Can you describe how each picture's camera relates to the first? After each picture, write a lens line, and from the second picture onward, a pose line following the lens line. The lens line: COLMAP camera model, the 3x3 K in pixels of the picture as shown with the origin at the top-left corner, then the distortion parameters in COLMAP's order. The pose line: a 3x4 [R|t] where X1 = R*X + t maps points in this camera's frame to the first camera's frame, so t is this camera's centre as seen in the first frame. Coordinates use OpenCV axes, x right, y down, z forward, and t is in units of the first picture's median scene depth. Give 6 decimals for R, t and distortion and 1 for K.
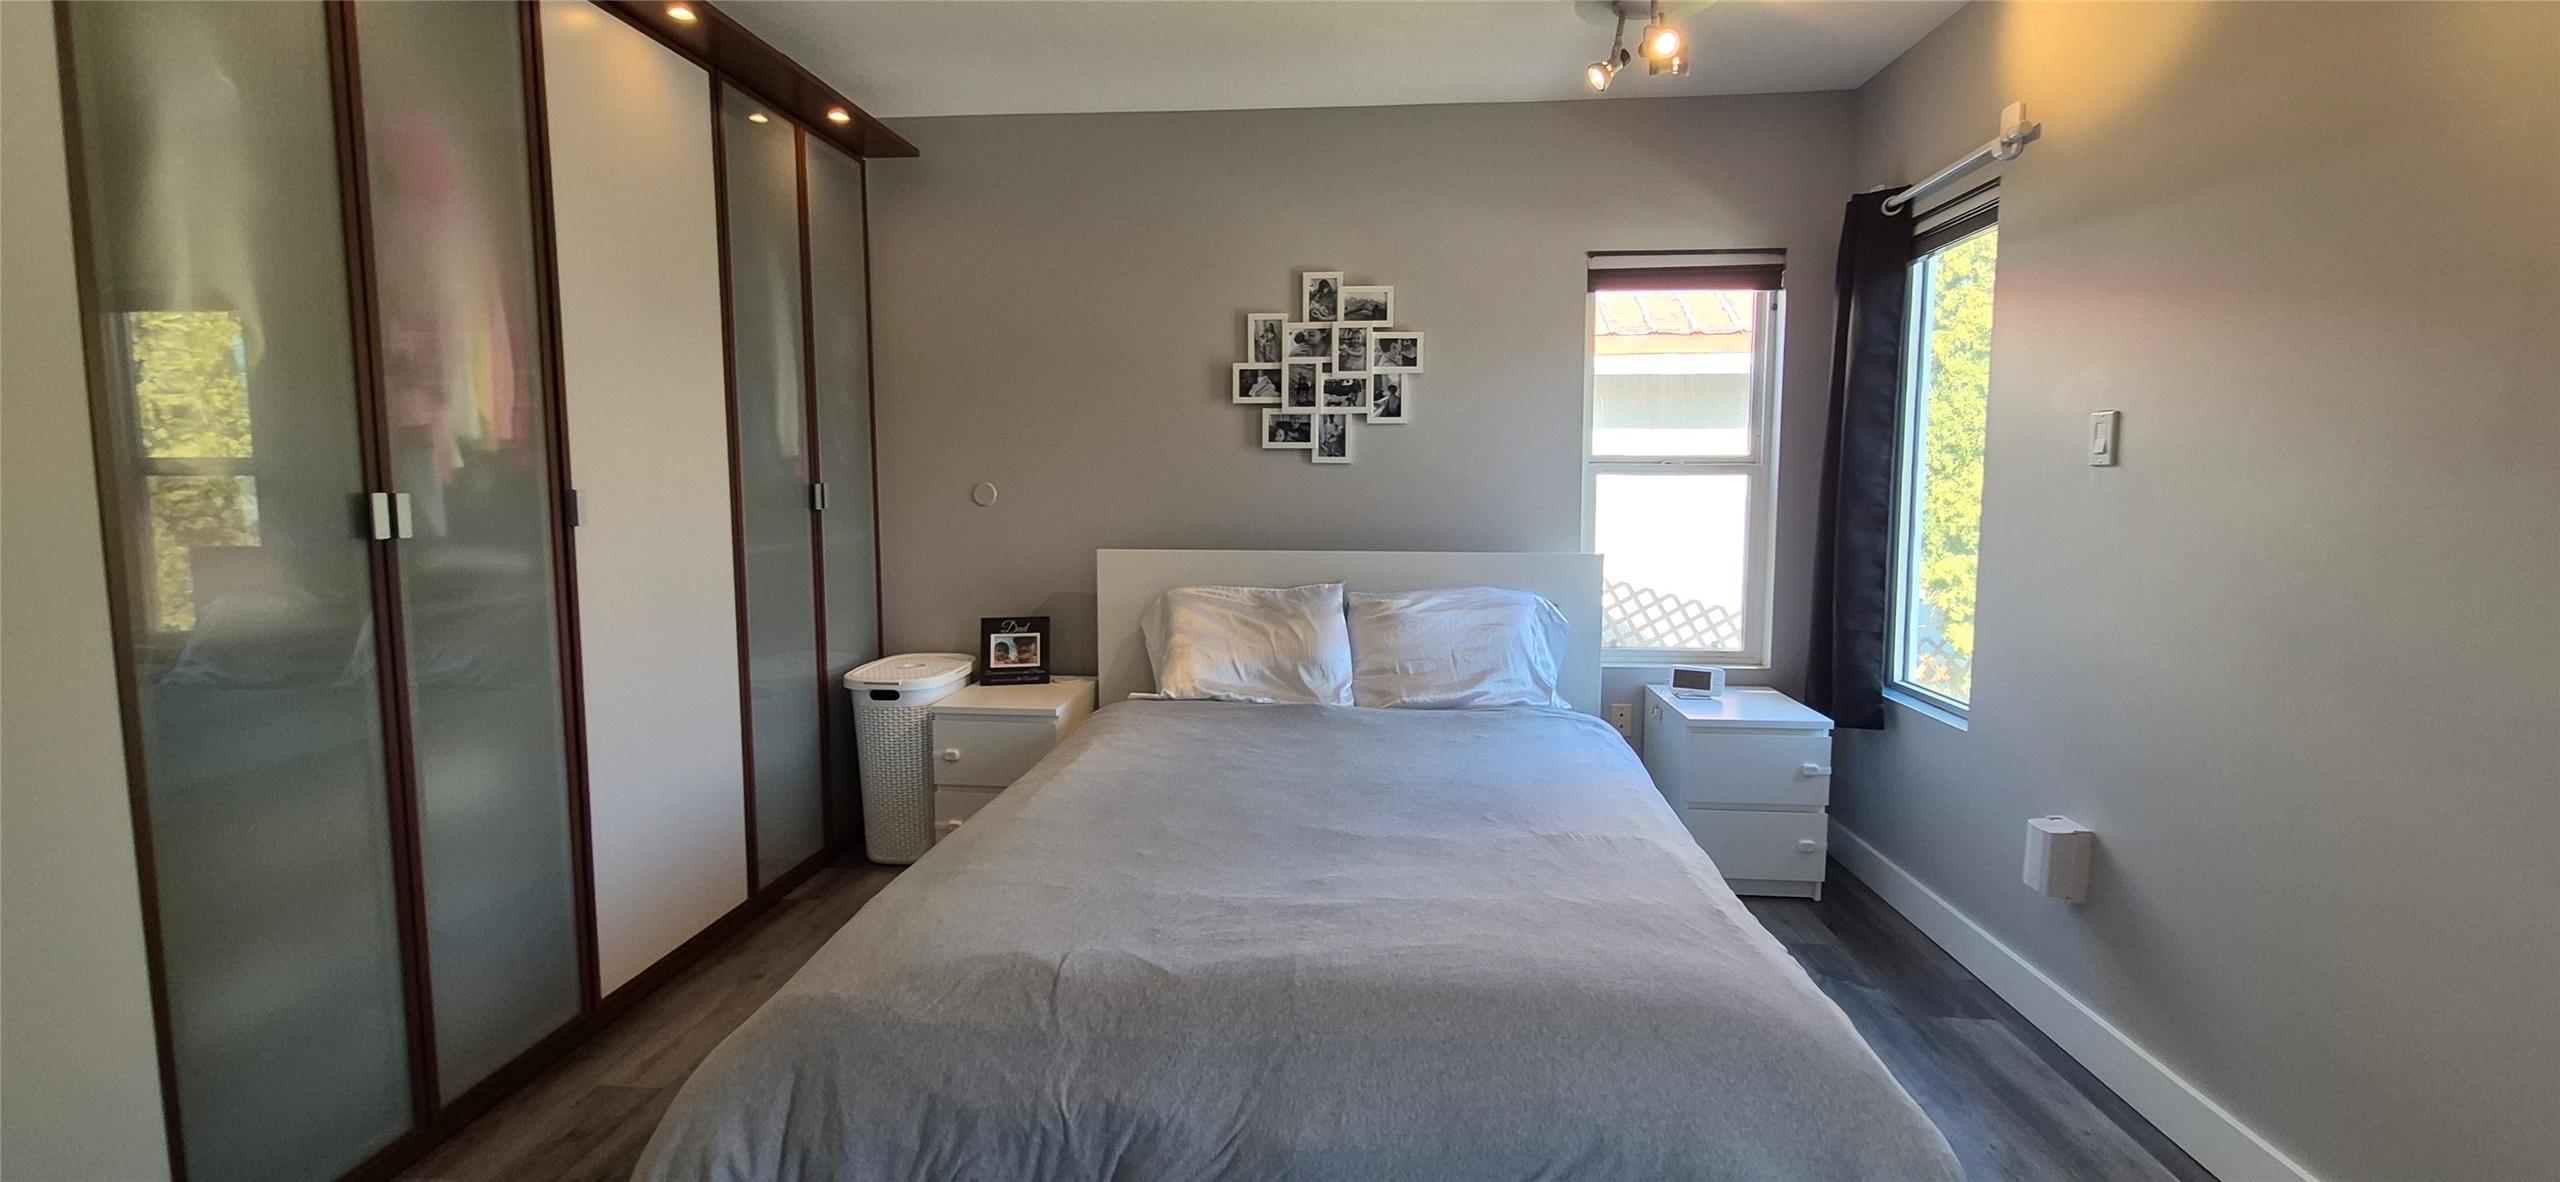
lens RADIAL K [[1011.0, 0, 1277.6], [0, 1011.0, 552.4], [0, 0, 1]] dist [0.000616, 0.000176]
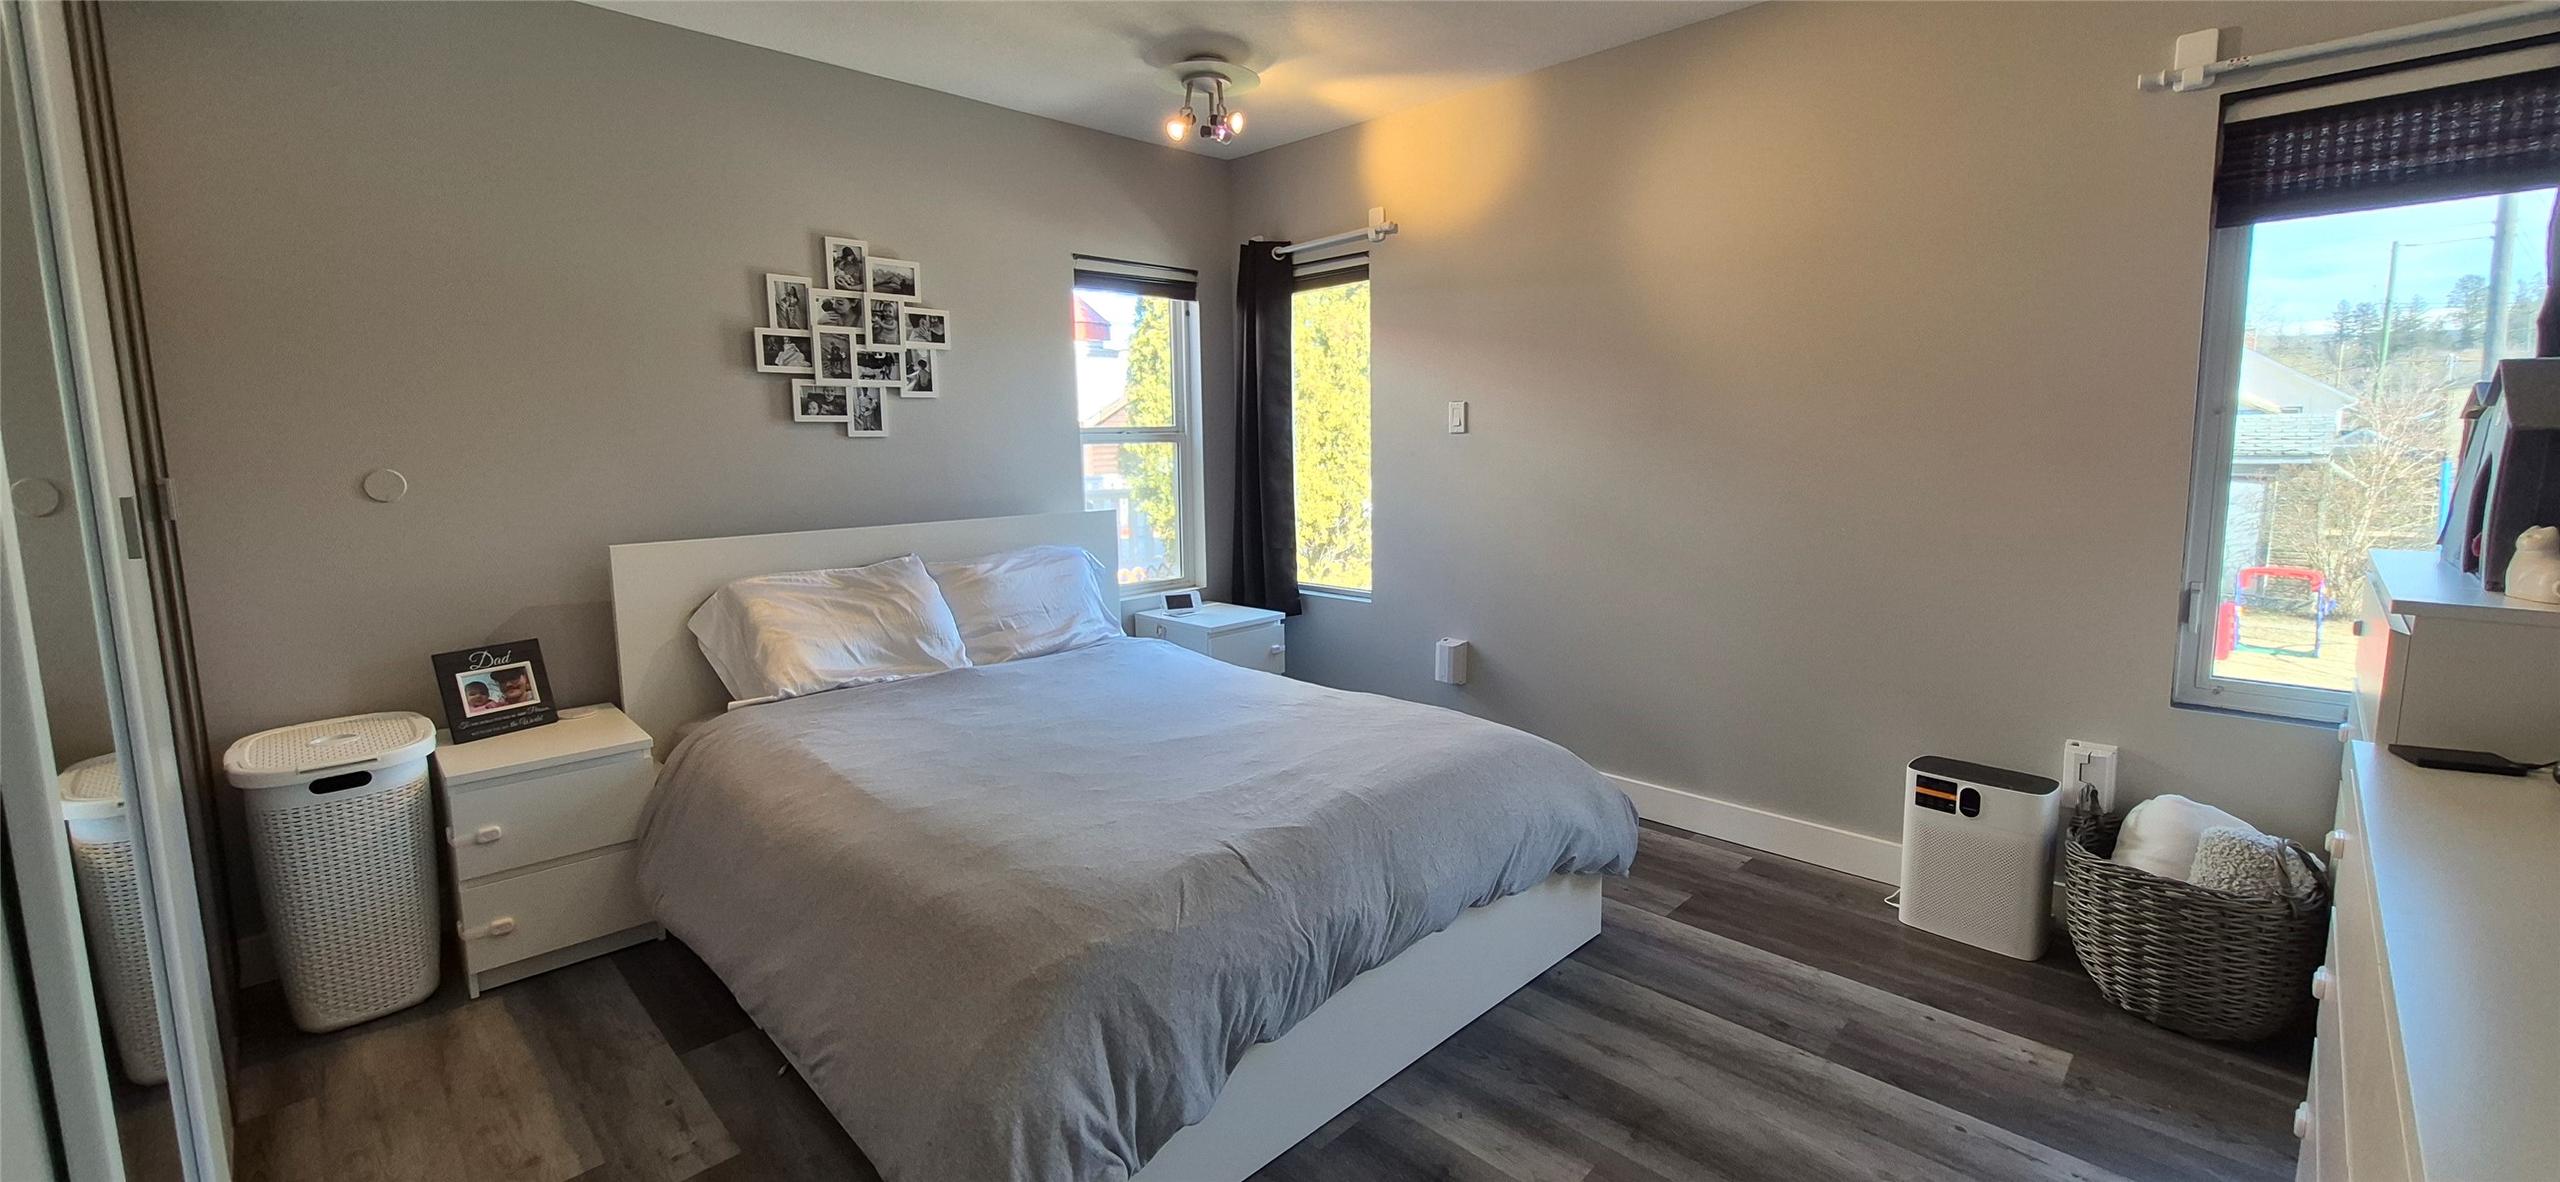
lens RADIAL K [[1001.1, 0, 1263.1], [0, 1001.1, 551.4], [0, 0, 1]] dist [0.020375, 0.000113]
pose [[0.658795, -0.097980, 0.745915, -0.440730], [0.074018, 0.995114, 0.065340, -0.013007], [-0.748673, 0.012165, 0.662828, 0.065498]]
